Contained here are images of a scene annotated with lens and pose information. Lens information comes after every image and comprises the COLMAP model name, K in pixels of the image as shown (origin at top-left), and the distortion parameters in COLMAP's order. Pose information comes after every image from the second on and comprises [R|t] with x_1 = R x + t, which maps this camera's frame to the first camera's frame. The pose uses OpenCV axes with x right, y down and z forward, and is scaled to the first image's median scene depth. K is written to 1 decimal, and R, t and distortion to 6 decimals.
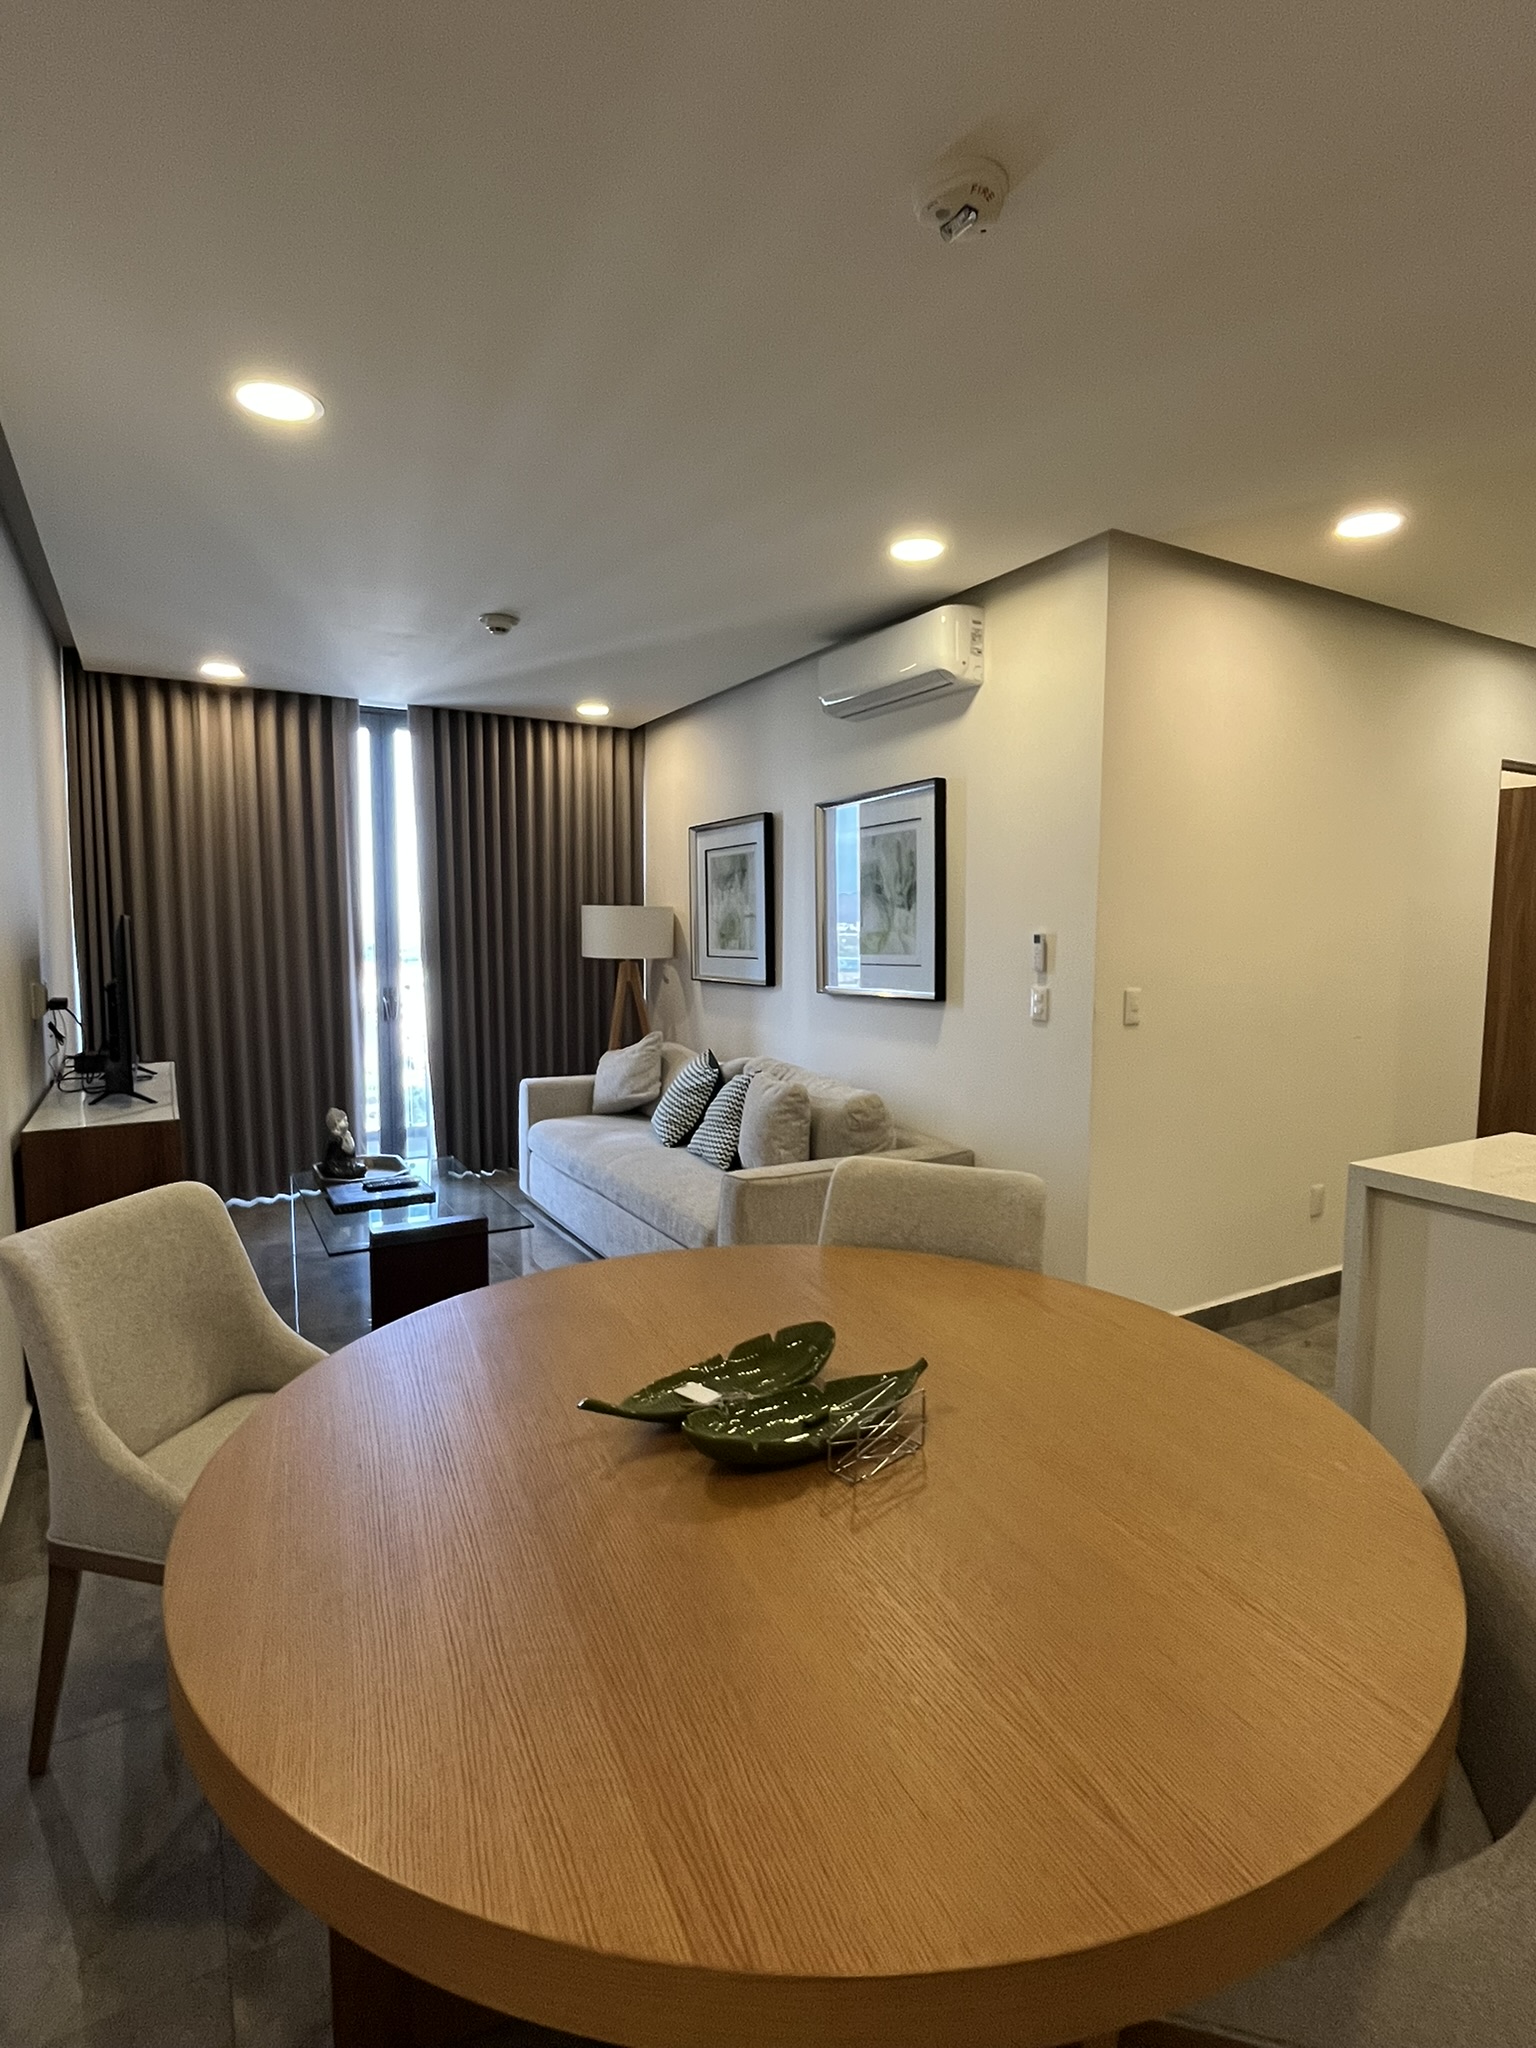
lens RADIAL K [[1038.2, 0, 775.5], [0, 1038.2, 1018.0], [0, 0, 1]] dist [-0.015545, 0.000506]
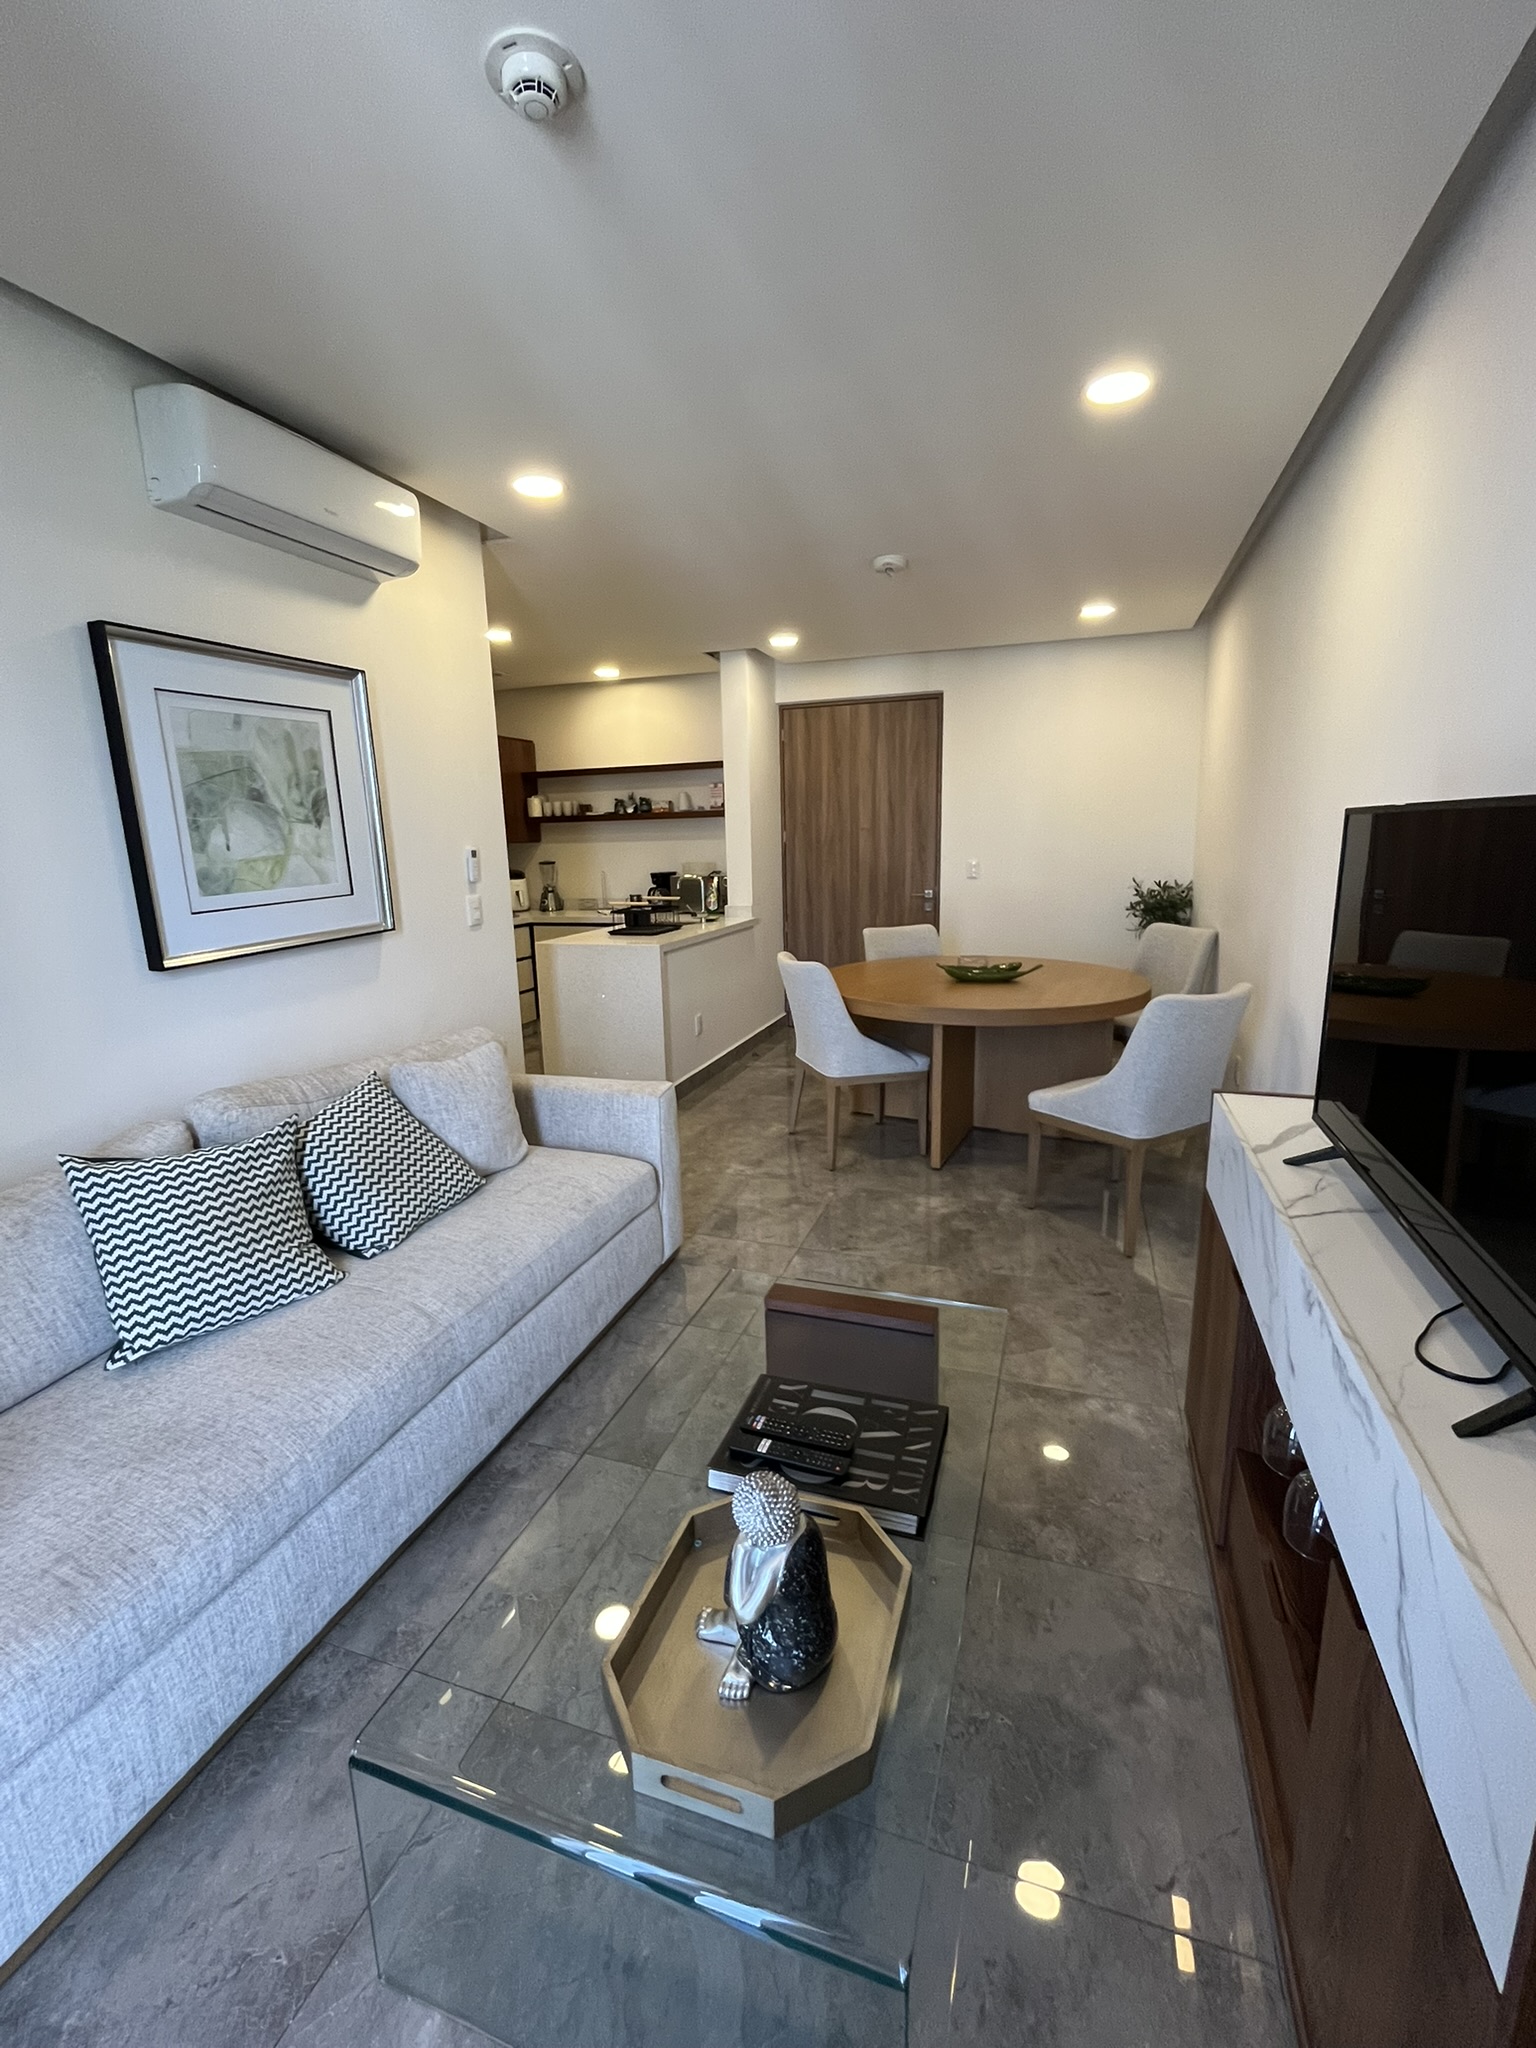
lens RADIAL K [[860.8, 0, 762.9], [0, 860.8, 1012.2], [0, 0, 1]] dist [-0.004241, -0.000352]
pose [[-0.647801, -0.139254, 0.748974, -0.729713], [0.087966, 0.962902, 0.255112, -0.128450], [-0.756714, 0.231146, -0.611519, 1.437317]]
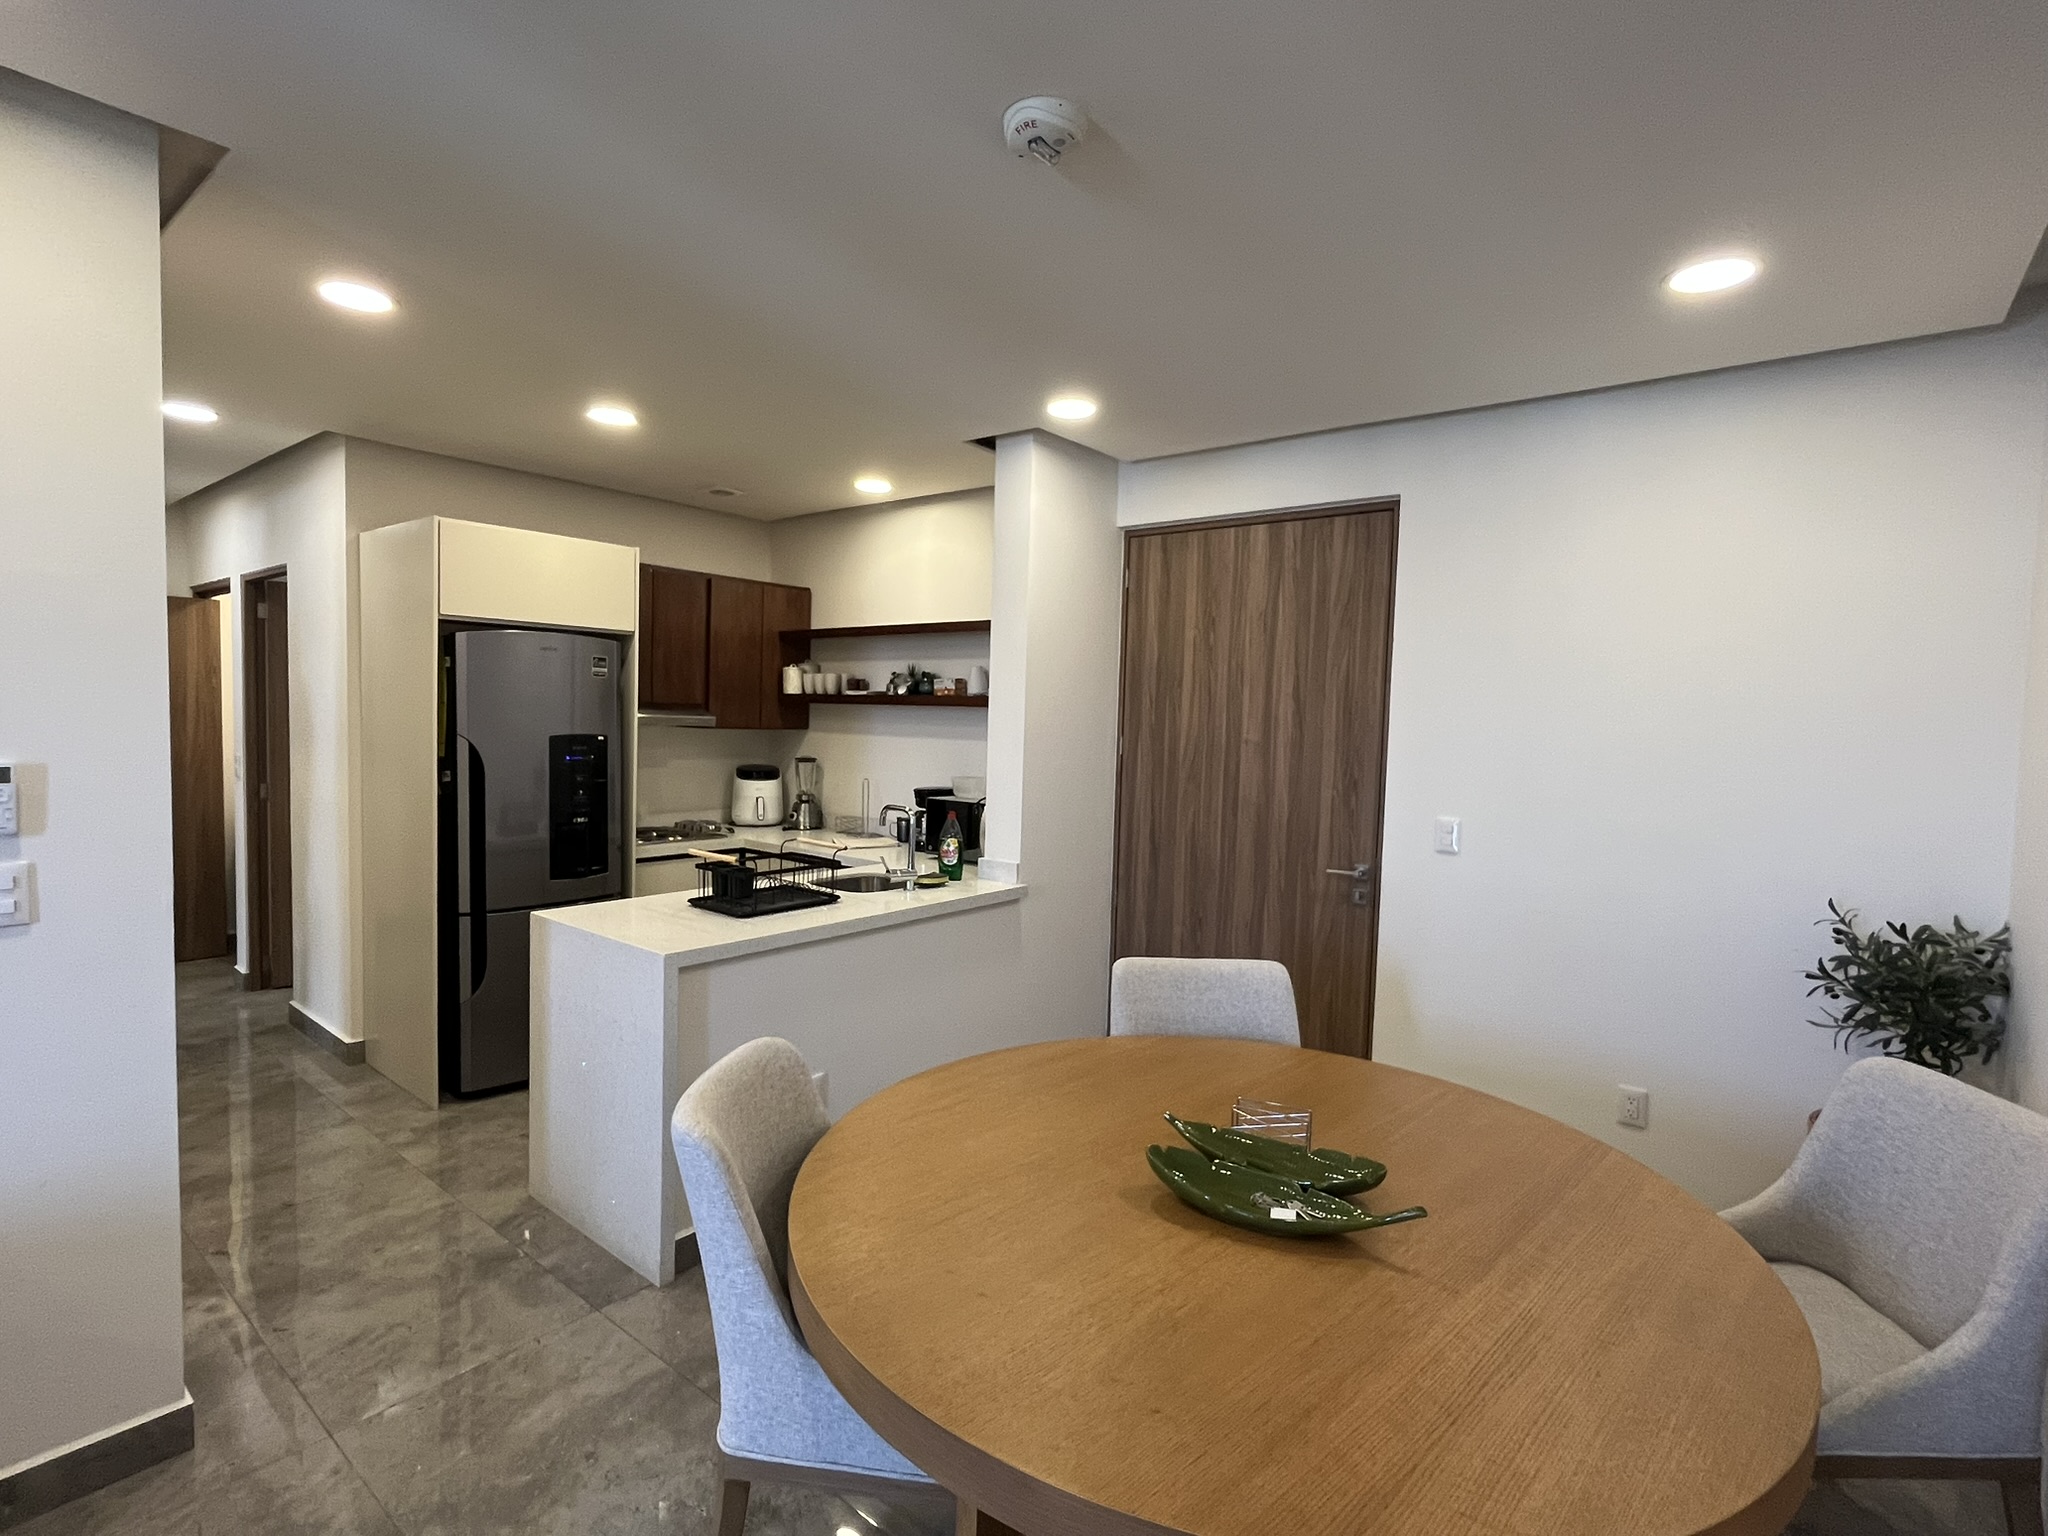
lens RADIAL K [[973.5, 0, 1012.6], [0, 973.5, 771.2], [0, 0, 1]] dist [-0.000003, -0.001737]
pose [[-0.354598, -0.067878, 0.932552, -0.558894], [0.051232, 0.994453, 0.091864, -0.114711], [-0.933614, 0.080351, -0.349154, 1.050638]]
